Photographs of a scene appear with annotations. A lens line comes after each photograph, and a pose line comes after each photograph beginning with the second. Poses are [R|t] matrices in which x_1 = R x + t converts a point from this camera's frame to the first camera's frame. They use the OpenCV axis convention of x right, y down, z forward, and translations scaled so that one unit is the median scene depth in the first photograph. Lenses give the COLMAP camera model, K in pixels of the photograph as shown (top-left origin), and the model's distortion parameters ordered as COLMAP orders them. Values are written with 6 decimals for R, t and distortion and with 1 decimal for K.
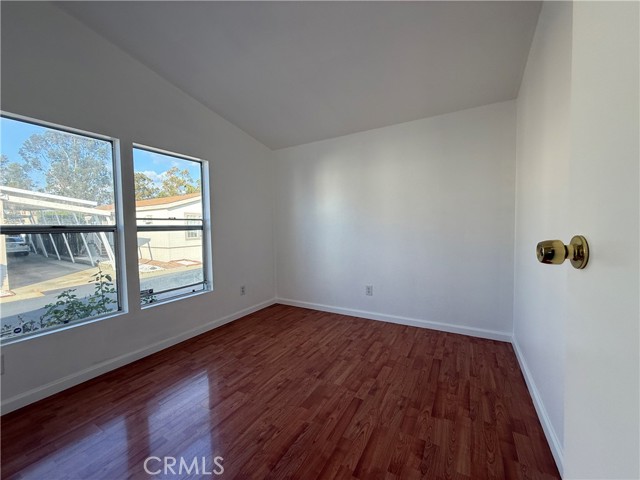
lens RADIAL K [[259.5, 0, 318.9], [0, 259.5, 240.2], [0, 0, 1]] dist [0.002095, 0.000079]
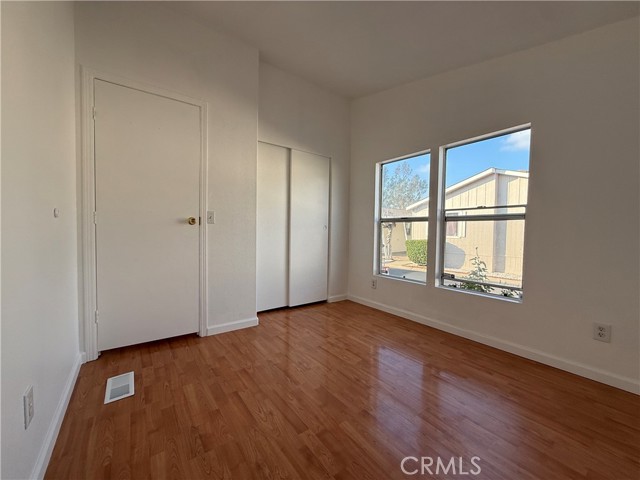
lens RADIAL K [[259.5, 0, 318.9], [0, 259.5, 240.2], [0, 0, 1]] dist [0.002095, 0.000079]
pose [[-0.405979, 0.046614, -0.912693, 0.637477], [-0.053390, 0.995783, 0.074606, -0.005767], [0.912322, 0.079017, -0.401778, 1.030798]]
